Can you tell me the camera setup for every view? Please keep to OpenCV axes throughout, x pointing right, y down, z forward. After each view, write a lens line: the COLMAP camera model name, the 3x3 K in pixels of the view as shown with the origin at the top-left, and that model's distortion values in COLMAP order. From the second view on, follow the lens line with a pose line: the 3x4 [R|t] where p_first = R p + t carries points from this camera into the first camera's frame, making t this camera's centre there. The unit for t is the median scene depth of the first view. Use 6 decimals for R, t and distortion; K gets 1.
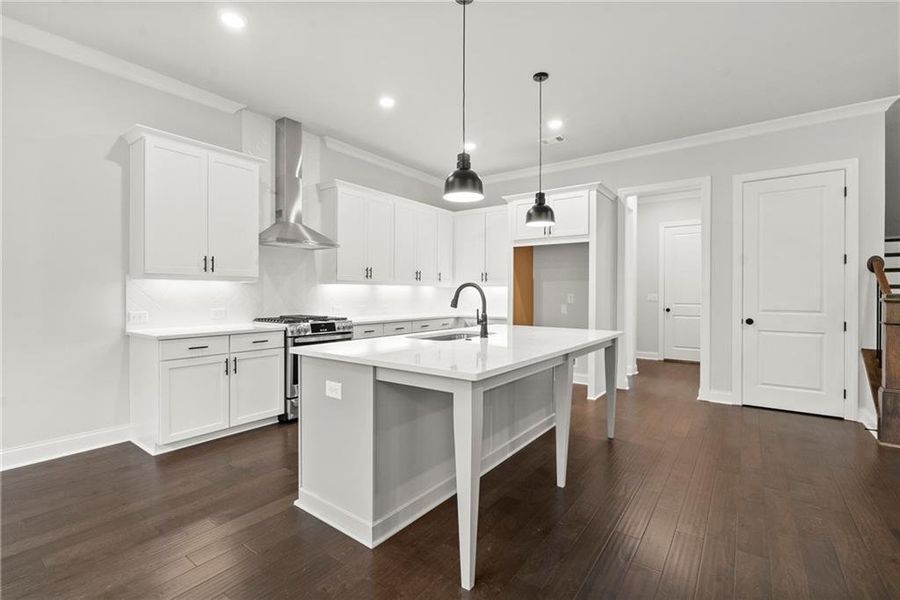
lens RADIAL K [[407.3, 0, 451.5], [0, 407.3, 295.8], [0, 0, 1]] dist [0.001650, 0.000476]
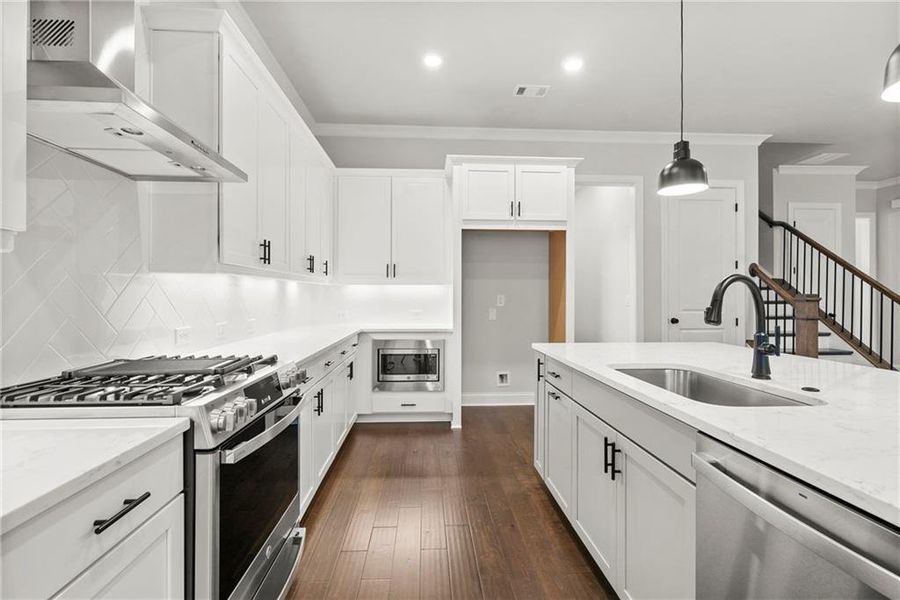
lens RADIAL K [[405.2, 0, 450.4], [0, 405.2, 294.8], [0, 0, 1]] dist [-0.004172, -0.000408]
pose [[0.769763, -0.003110, 0.638322, -0.436368], [0.006706, 0.999972, -0.003216, -0.005046], [-0.638294, 0.006756, 0.769763, 0.660835]]
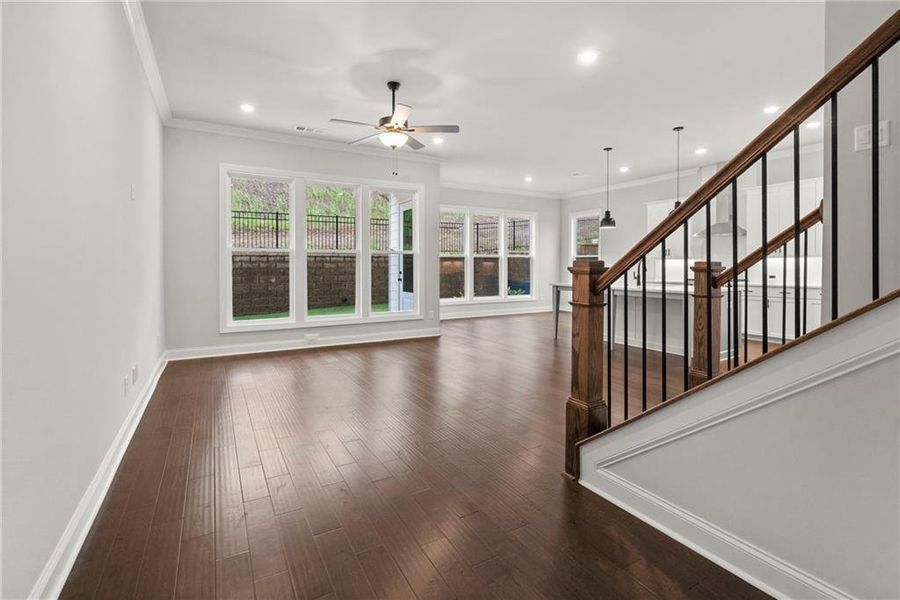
lens RADIAL K [[413.7, 0, 446.9], [0, 413.7, 266.3], [0, 0, 1]] dist [-0.000460, 0.000014]
pose [[-0.408494, -0.001423, -0.912760, 1.855757], [-0.005121, 0.999987, 0.000733, 0.005157], [0.912747, 0.004973, -0.408496, 0.743711]]
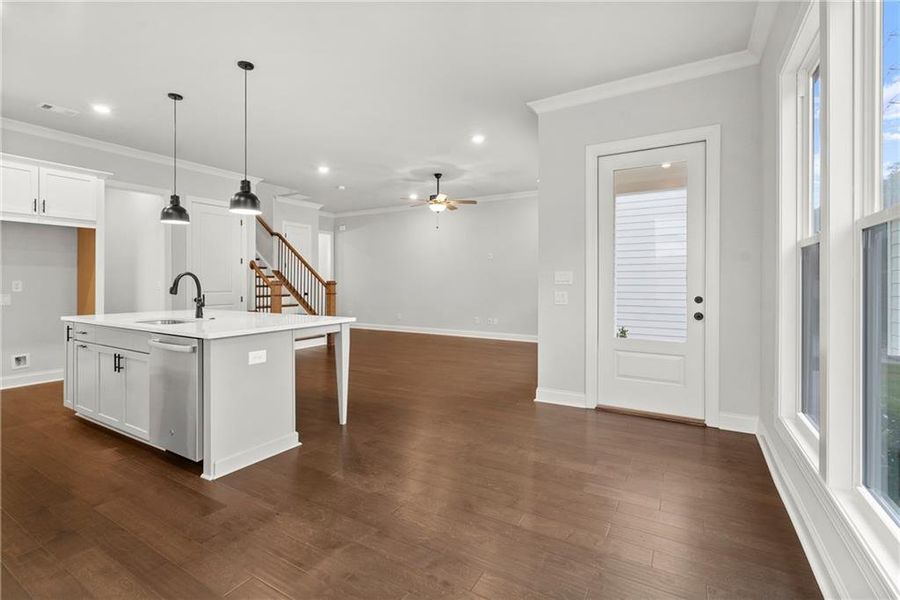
lens RADIAL K [[410.9, 0, 445.6], [0, 410.9, 282.3], [0, 0, 1]] dist [-0.001489, 0.000004]
pose [[-0.090924, -0.005141, 0.995845, -0.920238], [0.003930, 0.999977, 0.005521, -0.004980], [-0.995850, 0.004415, -0.090901, 0.300120]]
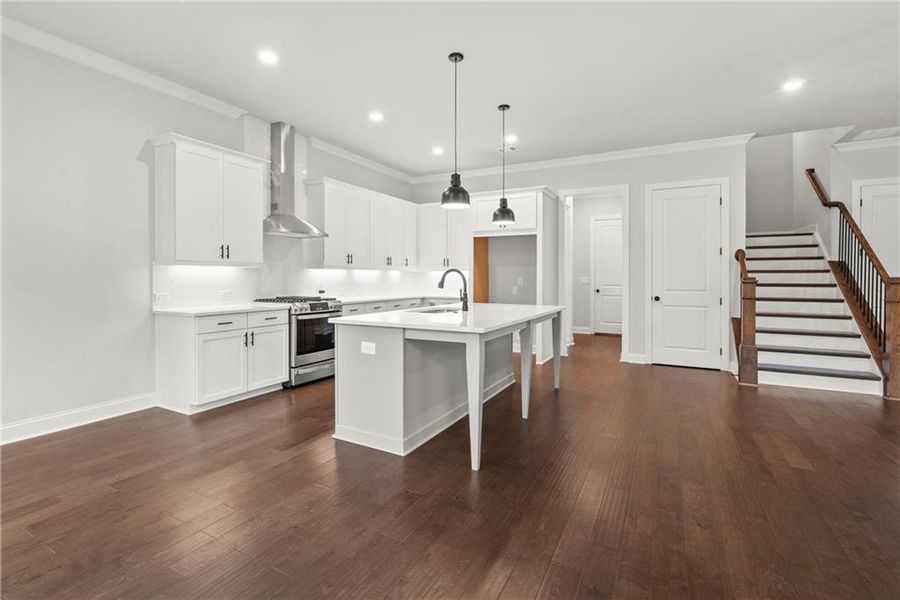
lens RADIAL K [[415.8, 0, 449.7], [0, 415.8, 277.2], [0, 0, 1]] dist [0.001497, 0.000267]
pose [[0.989254, -0.000873, 0.146207, -0.126067], [0.001474, 0.999991, -0.004001, -0.000364], [-0.146202, 0.004174, 0.989246, -0.237091]]
